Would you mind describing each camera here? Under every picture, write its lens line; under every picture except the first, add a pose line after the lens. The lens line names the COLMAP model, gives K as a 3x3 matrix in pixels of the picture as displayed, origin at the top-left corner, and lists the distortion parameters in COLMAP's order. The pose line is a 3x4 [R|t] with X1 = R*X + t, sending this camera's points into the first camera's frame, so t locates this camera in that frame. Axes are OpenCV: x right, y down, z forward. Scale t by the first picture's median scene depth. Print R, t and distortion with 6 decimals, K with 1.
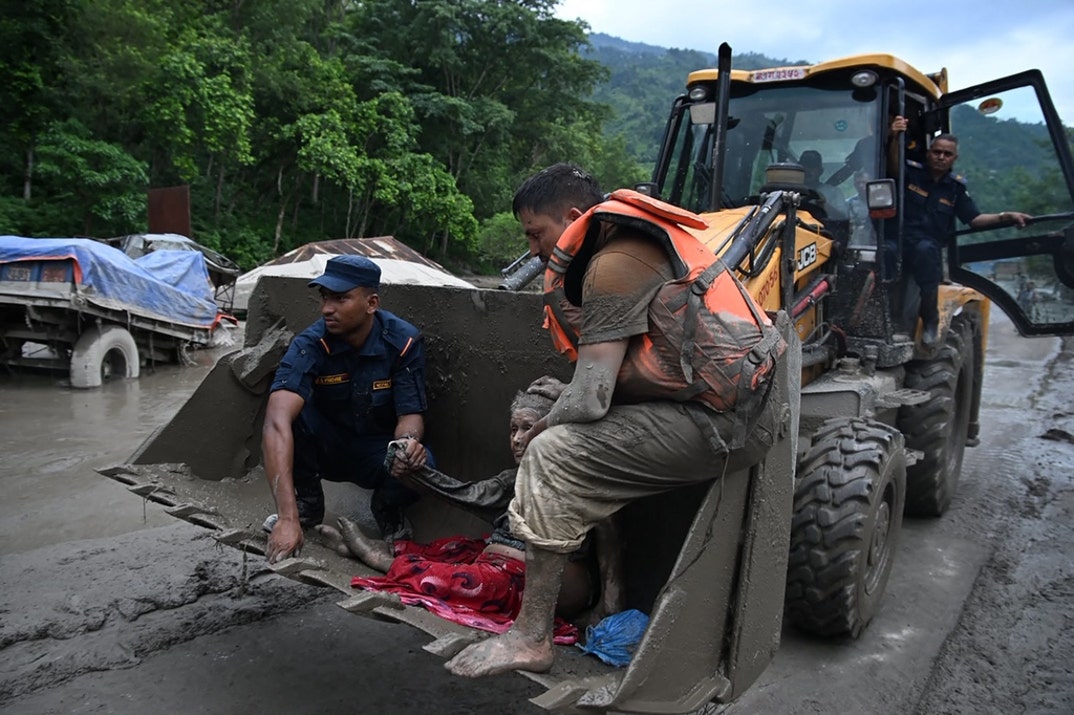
lens RADIAL K [[771.2, 0, 537.0], [0, 771.2, 357.5], [0, 0, 1]] dist [-0.149256, 0.057466]
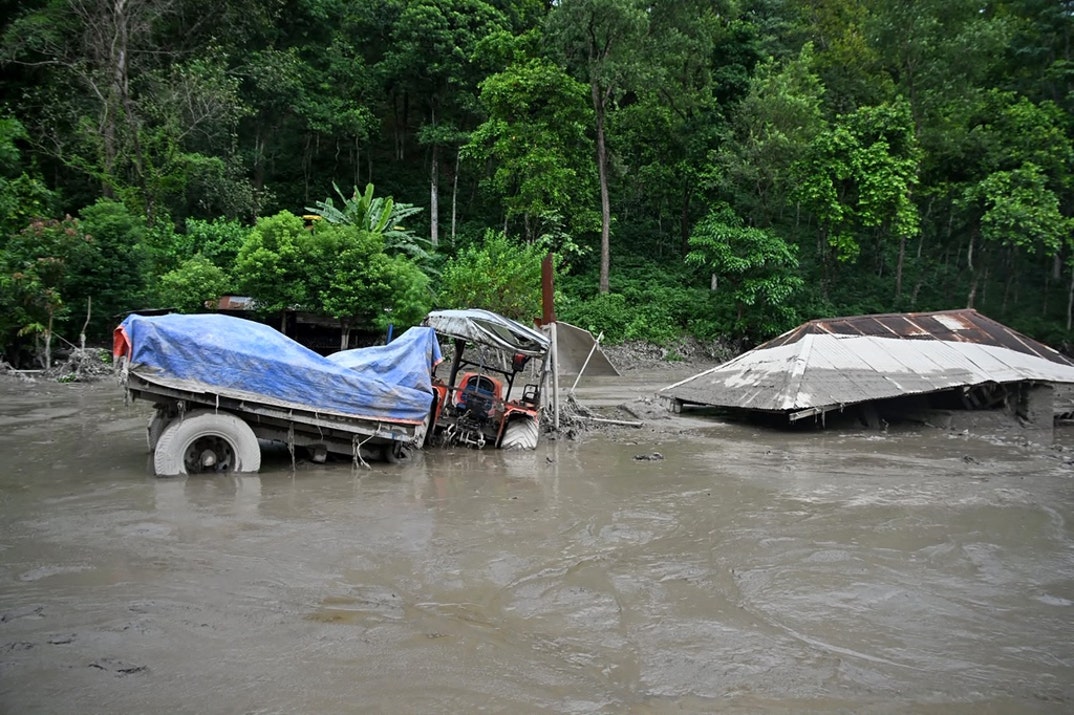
lens RADIAL K [[771.2, 0, 537.0], [0, 771.2, 357.5], [0, 0, 1]] dist [-0.149256, 0.057466]
pose [[0.569231, -0.004815, -0.822164, 0.081932], [-0.093024, 0.993185, -0.070222, -0.017194], [0.816898, 0.116453, 0.564903, 0.174990]]
